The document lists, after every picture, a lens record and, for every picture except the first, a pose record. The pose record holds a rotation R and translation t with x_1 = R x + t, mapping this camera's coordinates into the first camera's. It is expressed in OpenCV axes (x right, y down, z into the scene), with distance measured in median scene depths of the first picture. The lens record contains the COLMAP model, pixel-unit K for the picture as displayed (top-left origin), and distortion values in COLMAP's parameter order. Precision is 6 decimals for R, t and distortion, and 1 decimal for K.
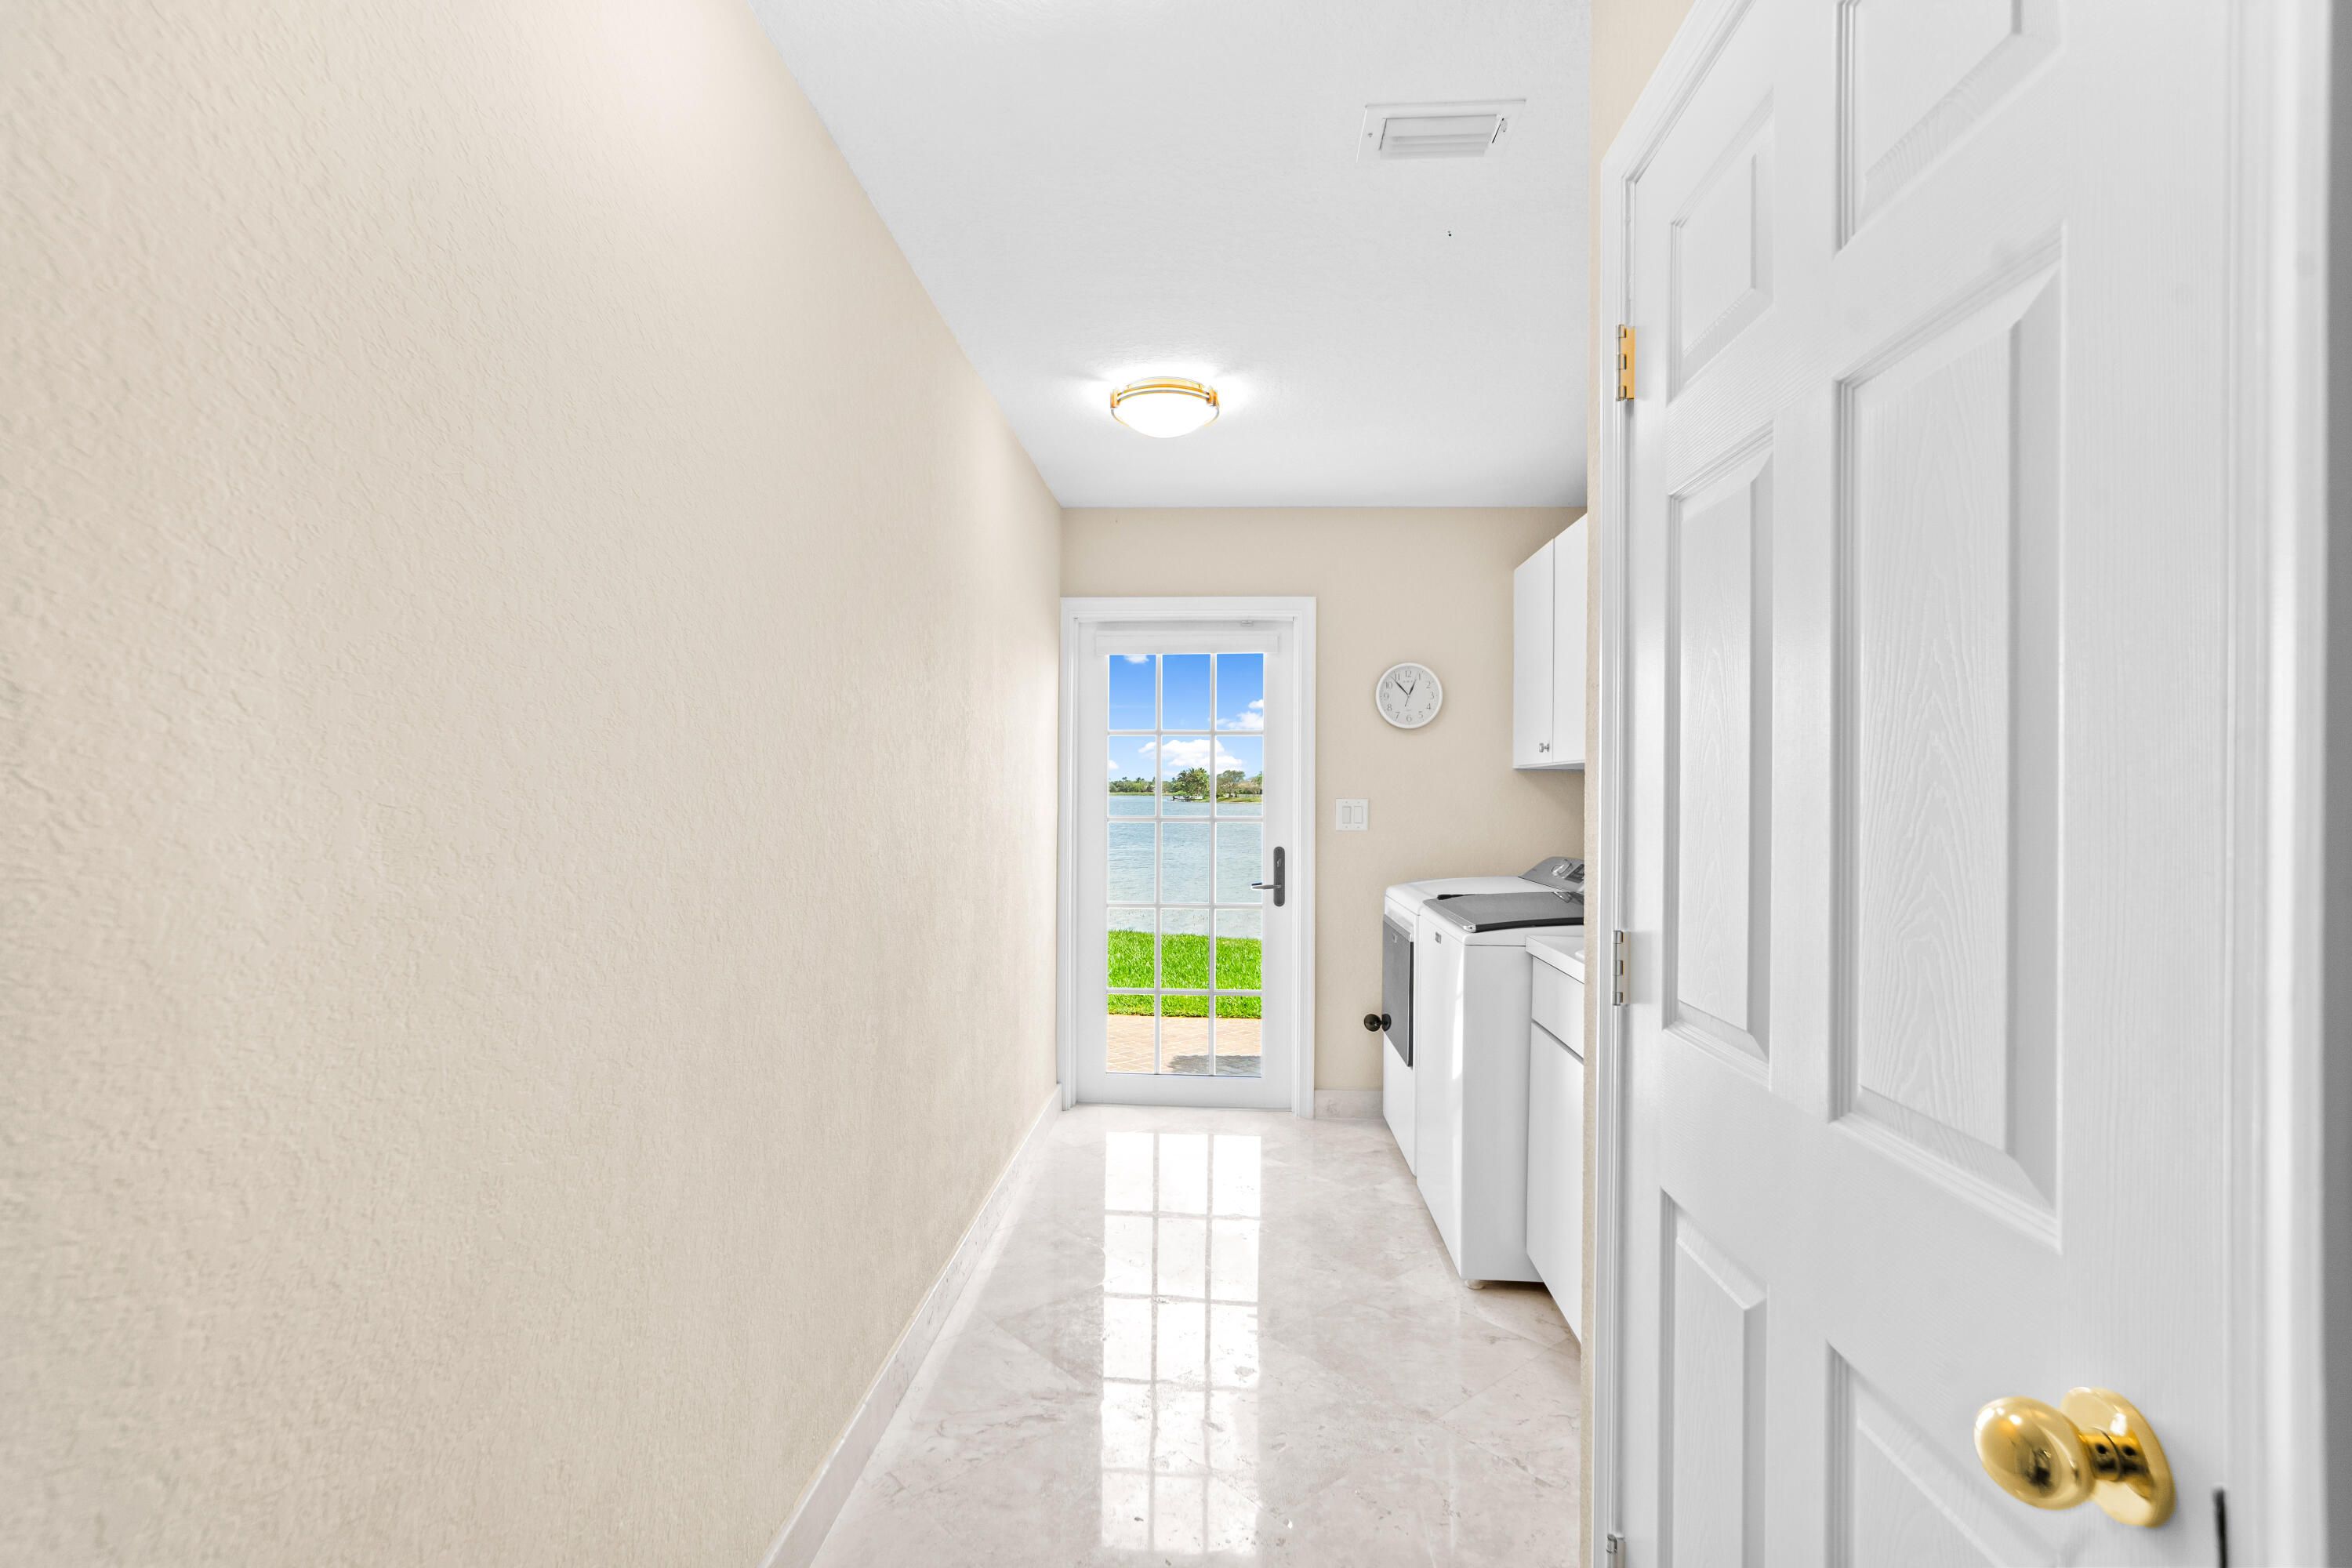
lens RADIAL K [[967.6, 0, 1172.7], [0, 967.6, 814.0], [0, 0, 1]] dist [0.000234, 0.000169]
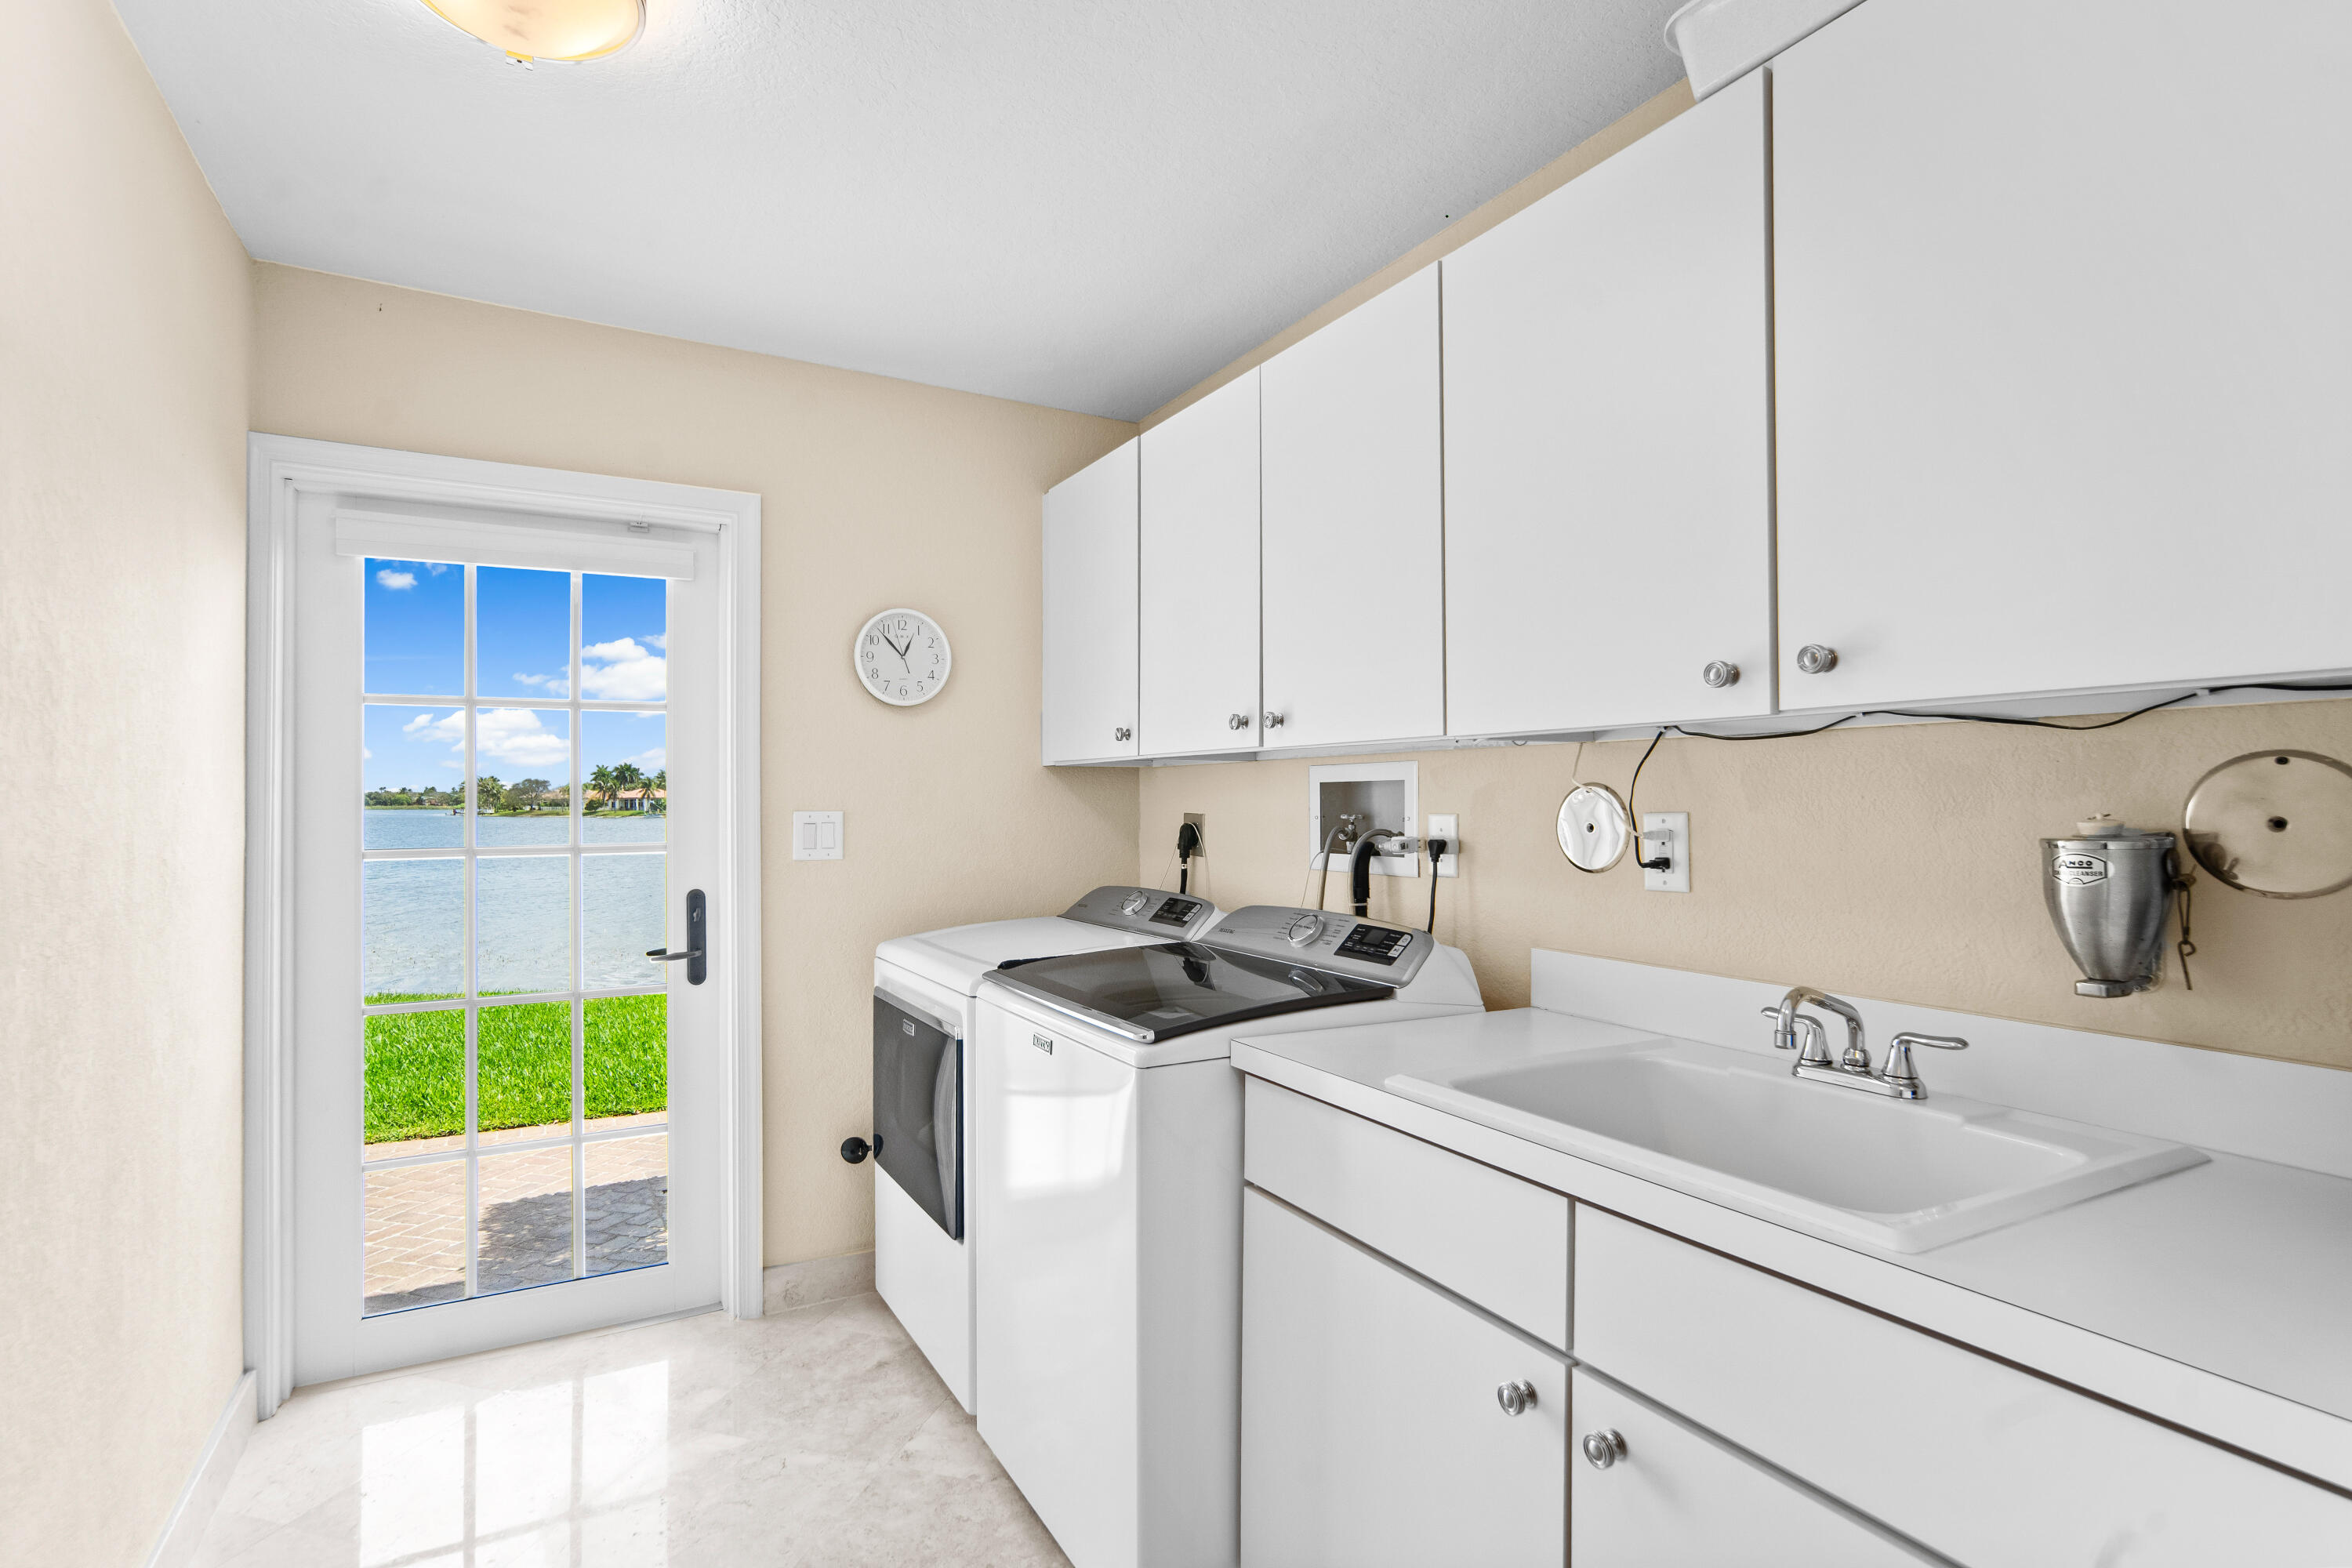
lens RADIAL K [[988.2, 0, 1069.1], [0, 988.2, 791.4], [0, 0, 1]] dist [-0.026988, 0.014338]
pose [[0.846741, -0.005232, 0.531980, -0.024459], [0.022636, 0.999400, -0.026199, -0.007675], [-0.531524, 0.034225, 0.846352, 0.344075]]
